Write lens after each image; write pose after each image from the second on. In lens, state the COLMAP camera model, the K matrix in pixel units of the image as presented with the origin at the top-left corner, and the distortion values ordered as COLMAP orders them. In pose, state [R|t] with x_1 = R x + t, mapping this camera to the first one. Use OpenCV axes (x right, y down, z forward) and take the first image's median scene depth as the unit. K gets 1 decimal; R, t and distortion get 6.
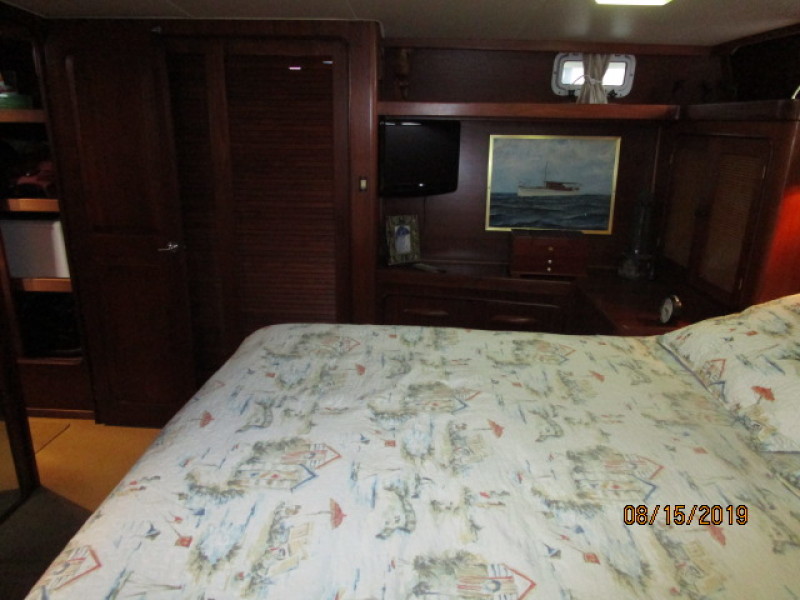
lens RADIAL K [[571.2, 0, 396.1], [0, 571.2, 296.8], [0, 0, 1]] dist [-0.039059, 0.025122]
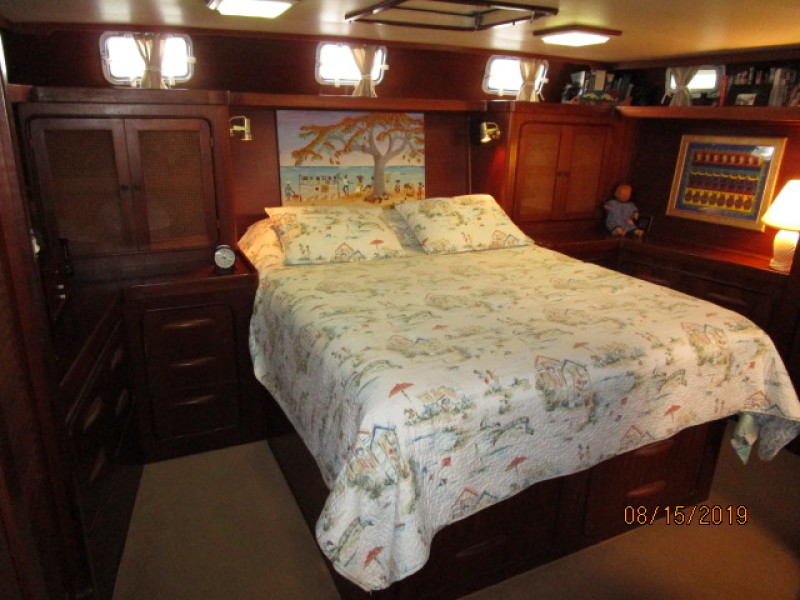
lens RADIAL K [[571.2, 0, 396.1], [0, 571.2, 296.8], [0, 0, 1]] dist [-0.039059, 0.025122]
pose [[-0.459737, -0.309201, 0.832488, -1.254237], [0.232119, 0.863001, 0.448720, -0.612479], [-0.857183, 0.399530, -0.324982, 1.805775]]
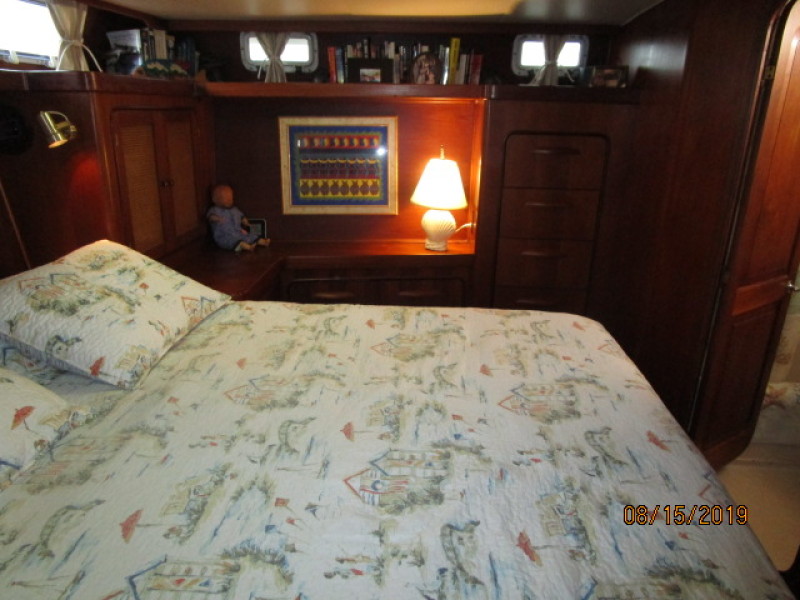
lens RADIAL K [[571.2, 0, 396.1], [0, 571.2, 296.8], [0, 0, 1]] dist [-0.039059, 0.025122]
pose [[-0.998661, -0.049540, 0.014934, 0.093911], [-0.031055, 0.804748, 0.592804, -0.523715], [-0.041386, 0.591546, -0.805209, 1.652232]]
